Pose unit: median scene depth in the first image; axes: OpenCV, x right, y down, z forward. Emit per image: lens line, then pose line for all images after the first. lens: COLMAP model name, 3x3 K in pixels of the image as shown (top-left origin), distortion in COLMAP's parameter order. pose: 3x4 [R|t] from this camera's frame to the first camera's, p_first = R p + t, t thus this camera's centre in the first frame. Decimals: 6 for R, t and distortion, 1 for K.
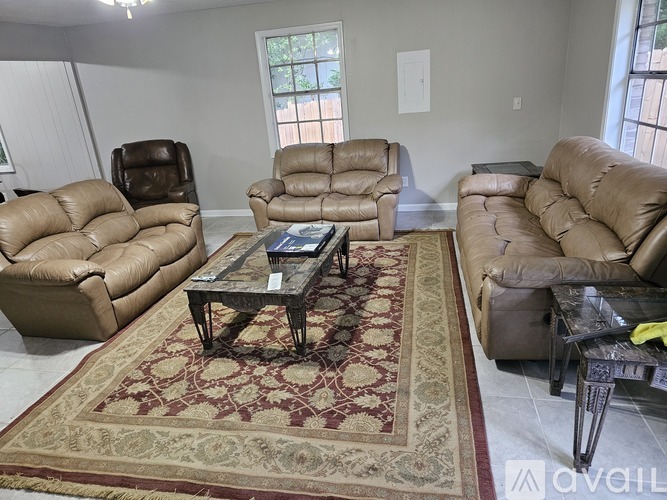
lens RADIAL K [[448.5, 0, 336.4], [0, 448.5, 248.1], [0, 0, 1]] dist [0.071675, -0.080412]
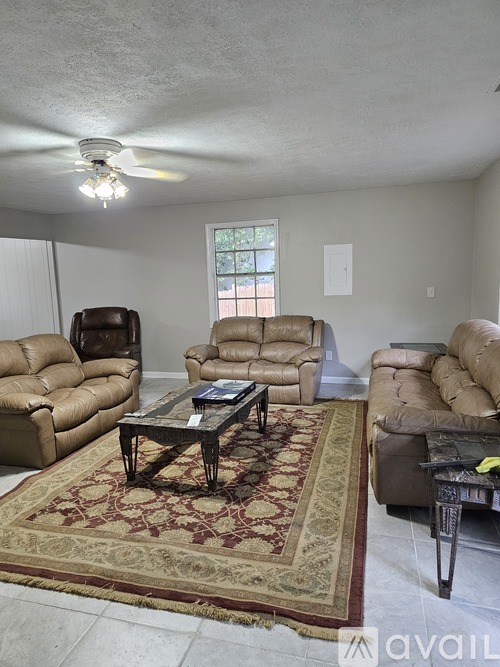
lens RADIAL K [[448.5, 0, 250.0], [0, 448.5, 333.5], [0, 0, 1]] dist [0.071675, -0.080412]
pose [[0.995695, 0.057980, -0.072322, 0.070229], [-0.072240, 0.974268, -0.213502, 0.087605], [0.058082, 0.217808, 0.974262, -0.155152]]
